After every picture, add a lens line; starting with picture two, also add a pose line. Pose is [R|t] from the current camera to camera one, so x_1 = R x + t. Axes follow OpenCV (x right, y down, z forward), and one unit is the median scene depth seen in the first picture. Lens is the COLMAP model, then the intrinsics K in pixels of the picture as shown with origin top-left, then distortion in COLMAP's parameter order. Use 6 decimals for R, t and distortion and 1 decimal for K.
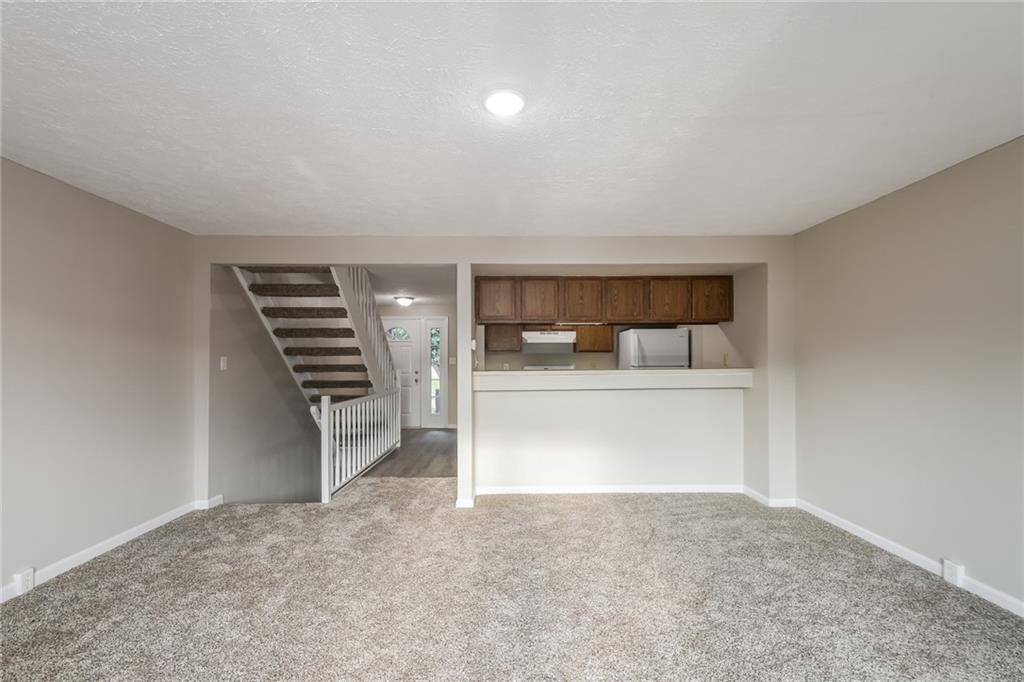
lens RADIAL K [[444.8, 0, 511.4], [0, 444.8, 357.2], [0, 0, 1]] dist [-0.000717, -0.000218]
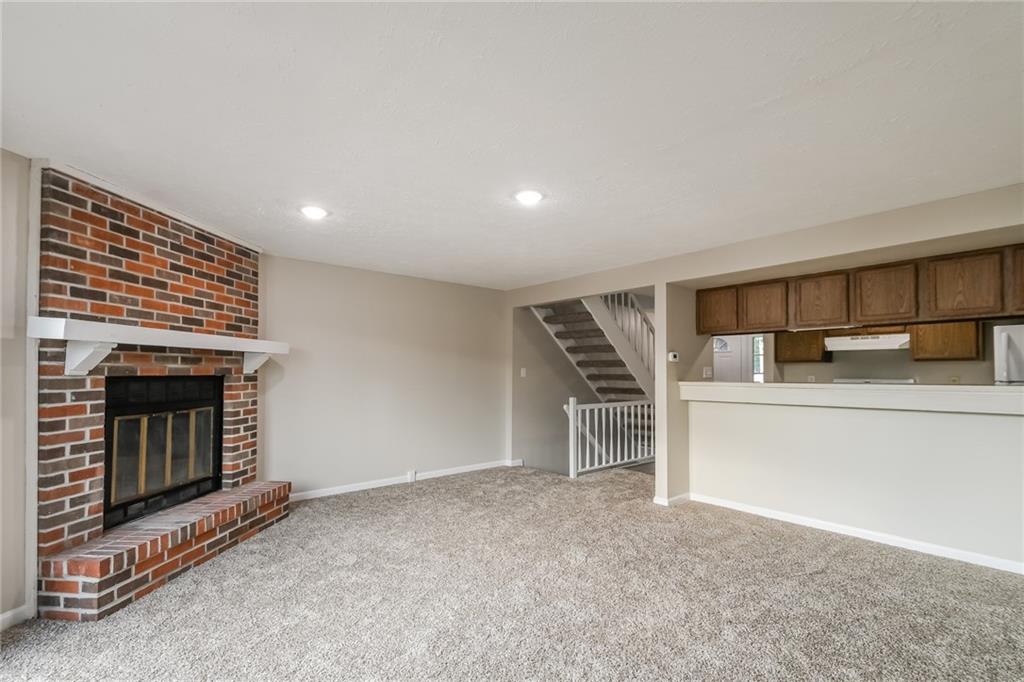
lens RADIAL K [[449.5, 0, 511.8], [0, 449.5, 367.3], [0, 0, 1]] dist [0.000342, 0.000004]
pose [[0.638133, -0.003147, -0.769920, 0.455484], [0.002854, 0.999994, -0.001721, -0.001776], [0.769921, -0.001099, 0.638138, 0.002264]]
